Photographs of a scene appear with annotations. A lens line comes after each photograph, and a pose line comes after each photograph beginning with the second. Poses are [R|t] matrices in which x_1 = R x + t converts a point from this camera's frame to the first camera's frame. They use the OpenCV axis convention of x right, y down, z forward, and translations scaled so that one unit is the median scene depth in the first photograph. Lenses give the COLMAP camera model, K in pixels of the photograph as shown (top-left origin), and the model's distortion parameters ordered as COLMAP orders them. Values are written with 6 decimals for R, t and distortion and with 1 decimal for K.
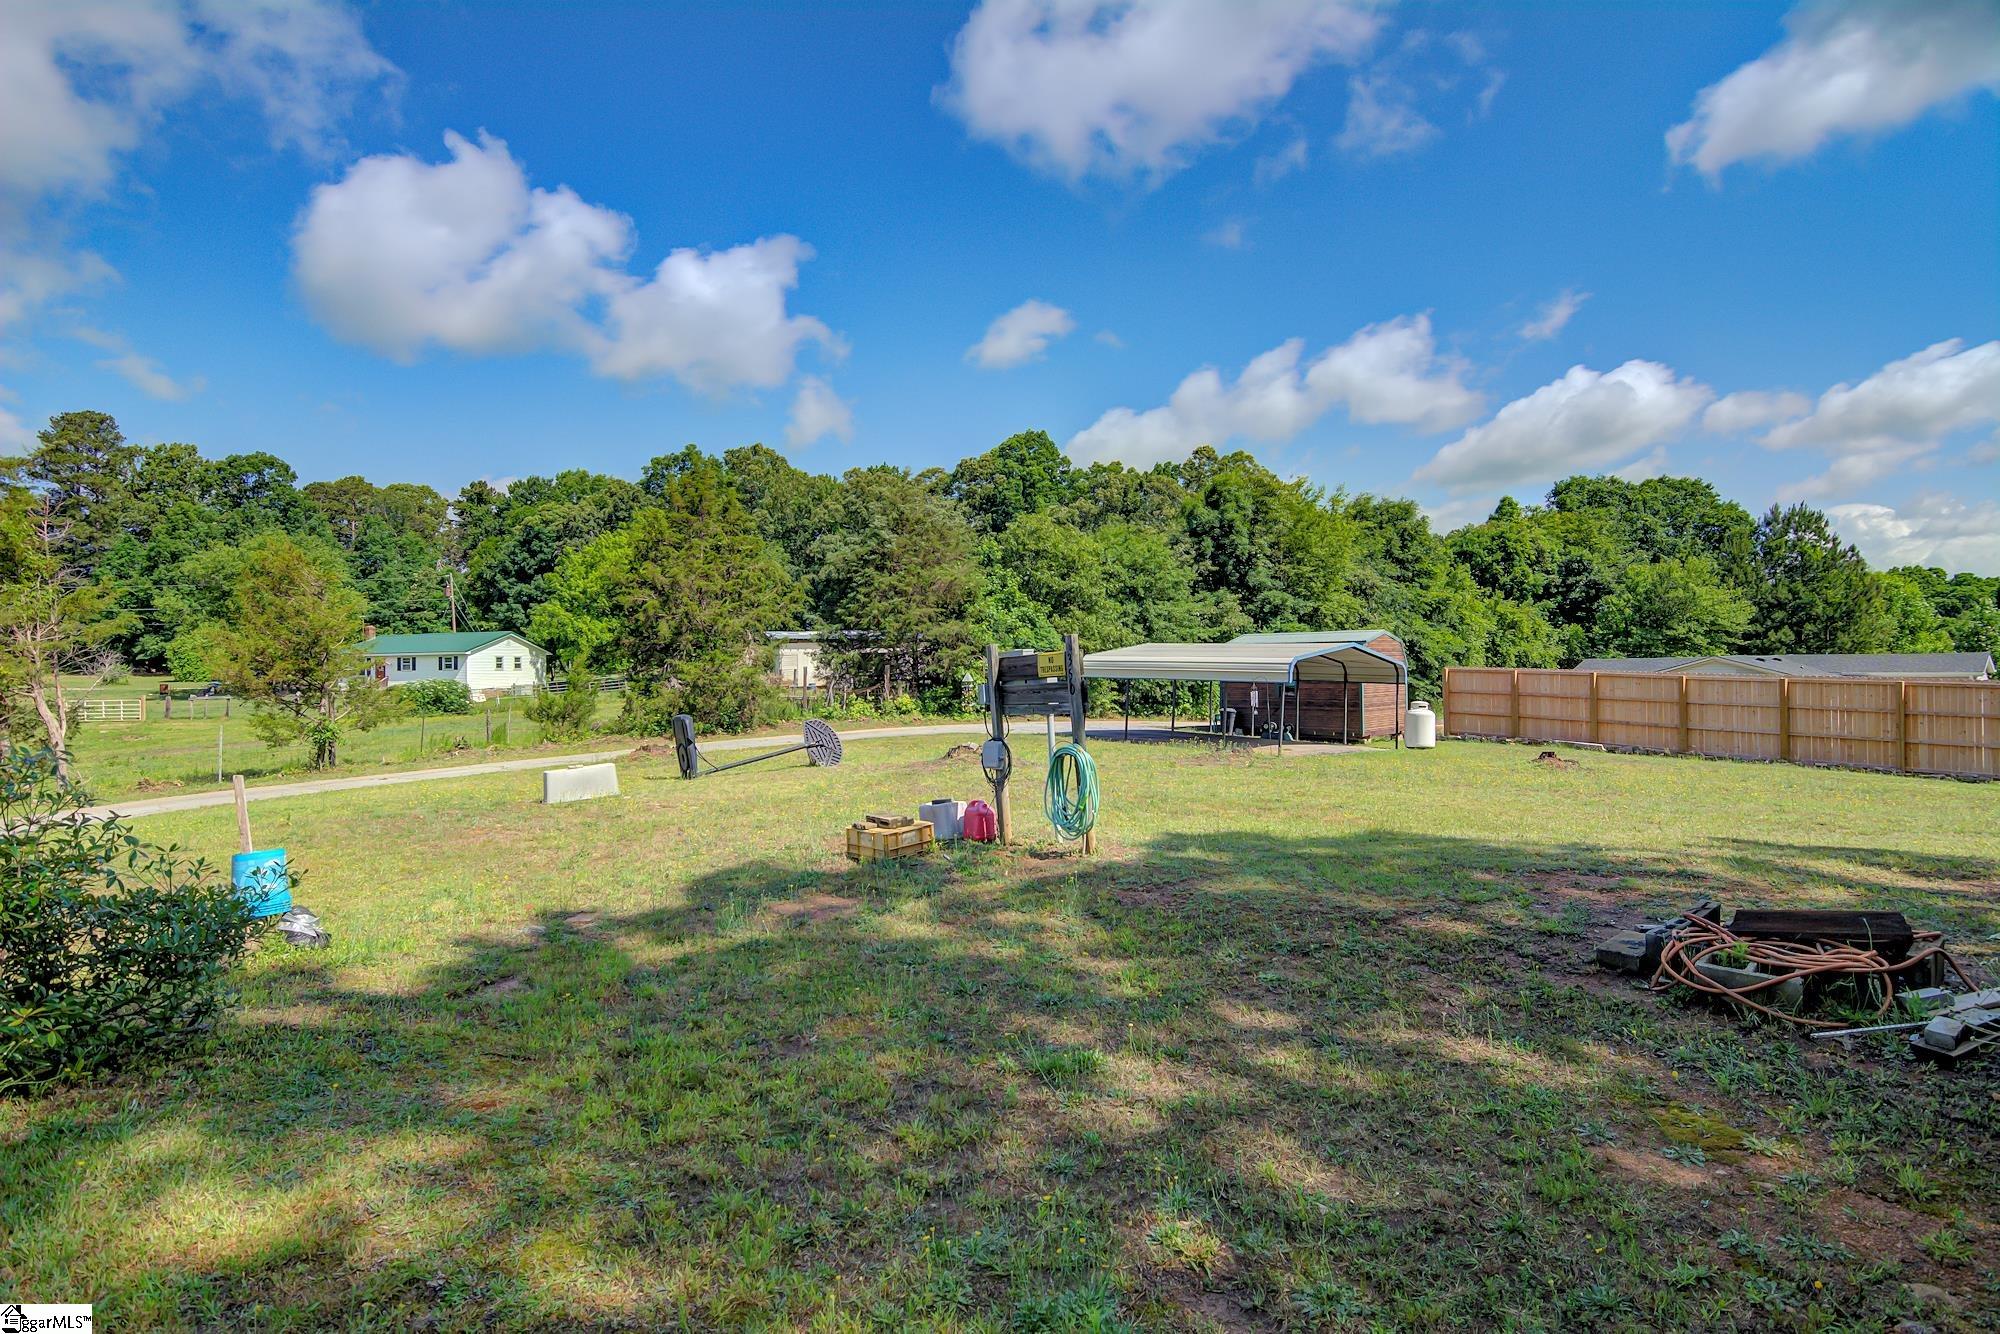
lens RADIAL K [[945.9, 0, 1000.0], [0, 945.9, 667.0], [0, 0, 1]] dist [-0.010177, -0.010732]
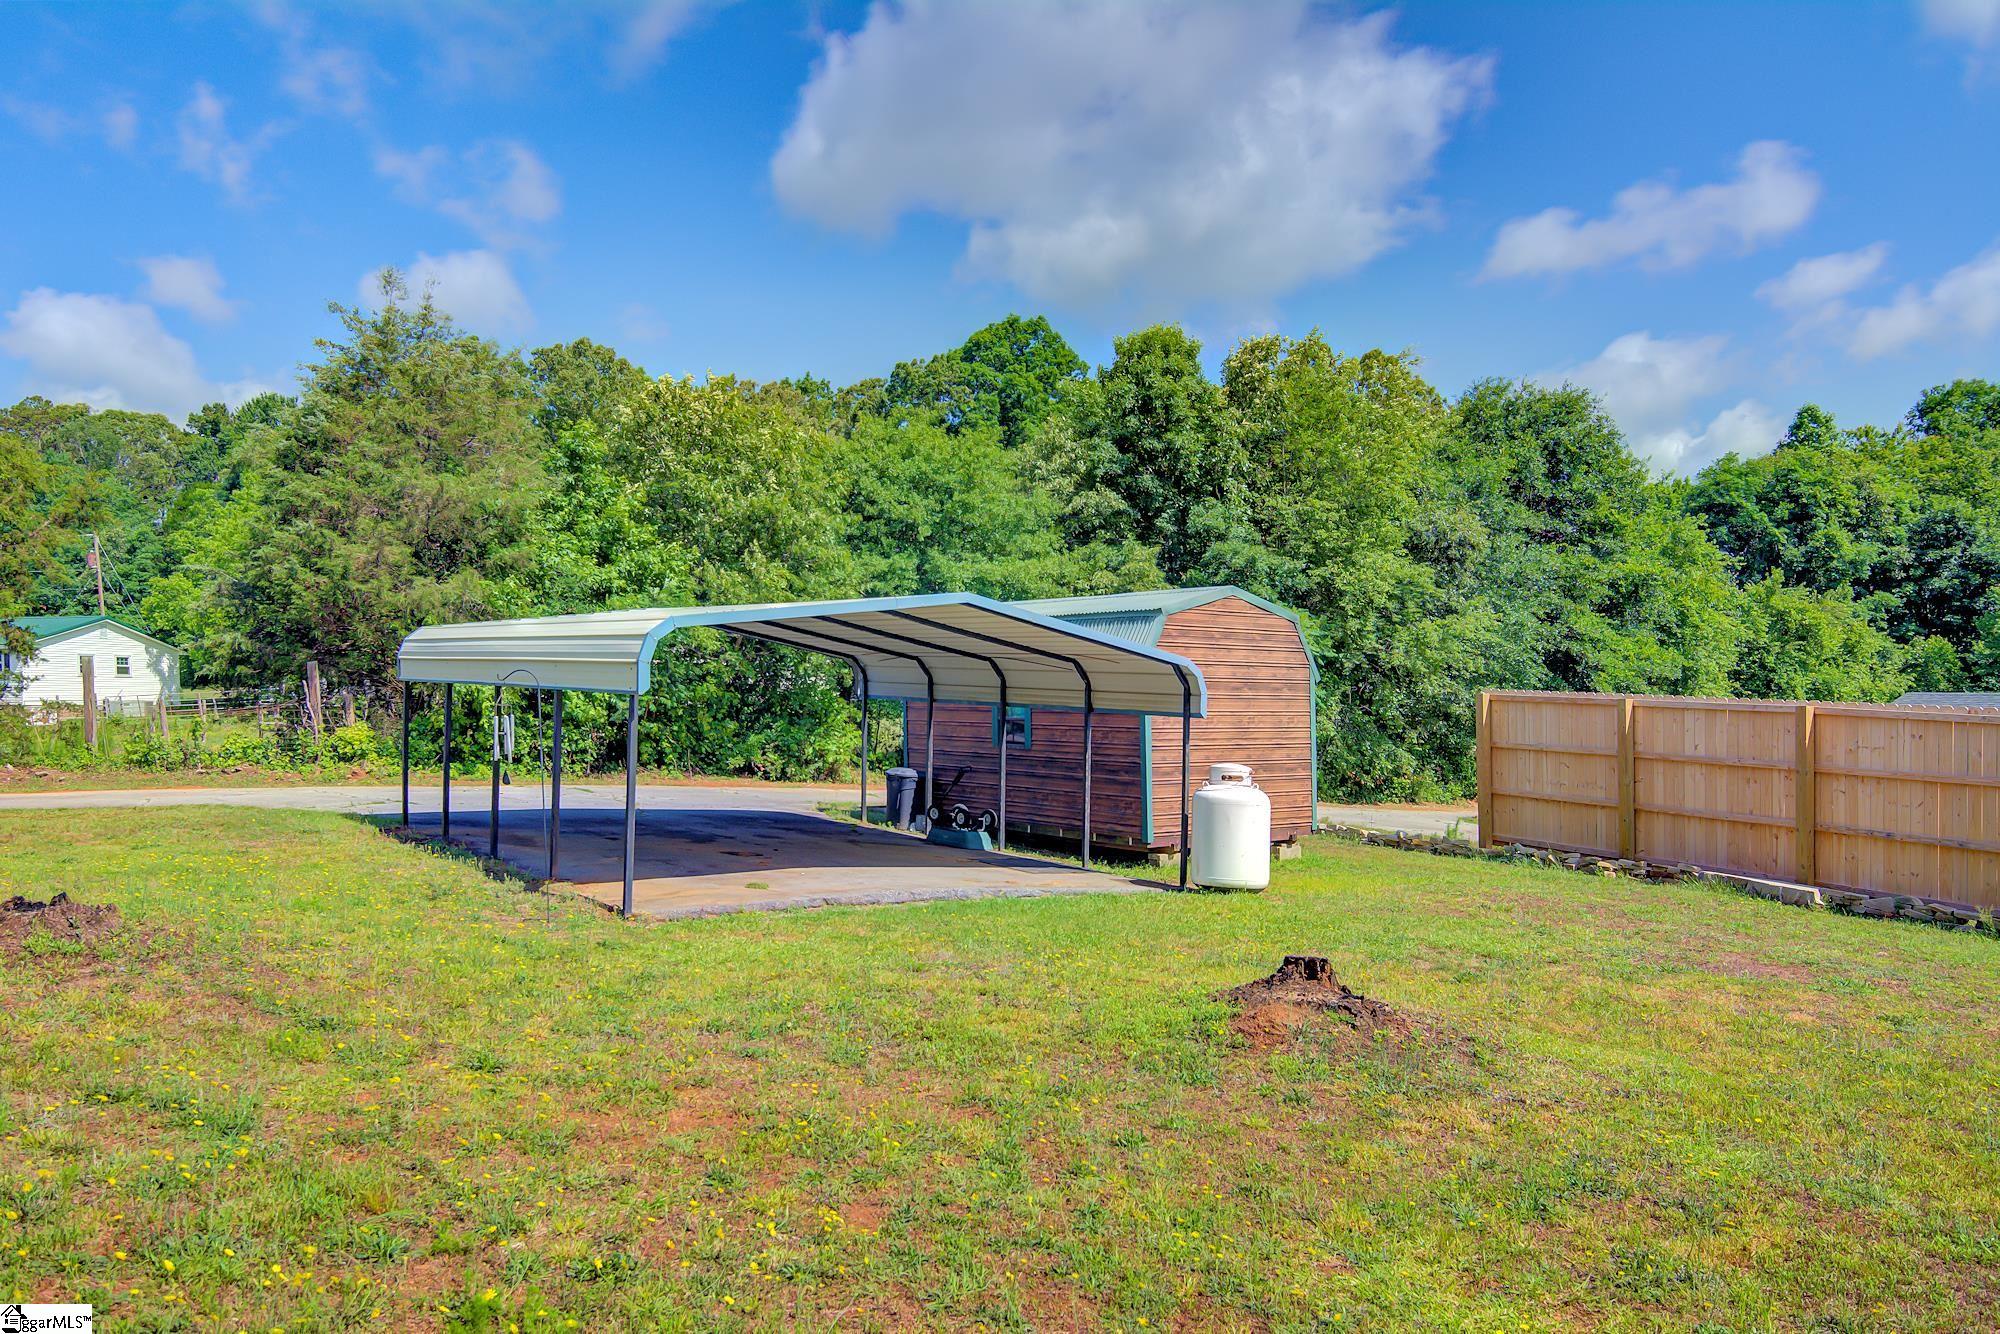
lens RADIAL K [[1317.2, 0, 1000.0], [0, 1317.2, 667.0], [0, 0, 1]] dist [-0.001961, -0.000740]
pose [[0.992942, 0.020531, -0.116807, 0.189056], [-0.023958, 0.999321, -0.028009, 0.007112], [0.116152, 0.030609, 0.992760, 0.215521]]
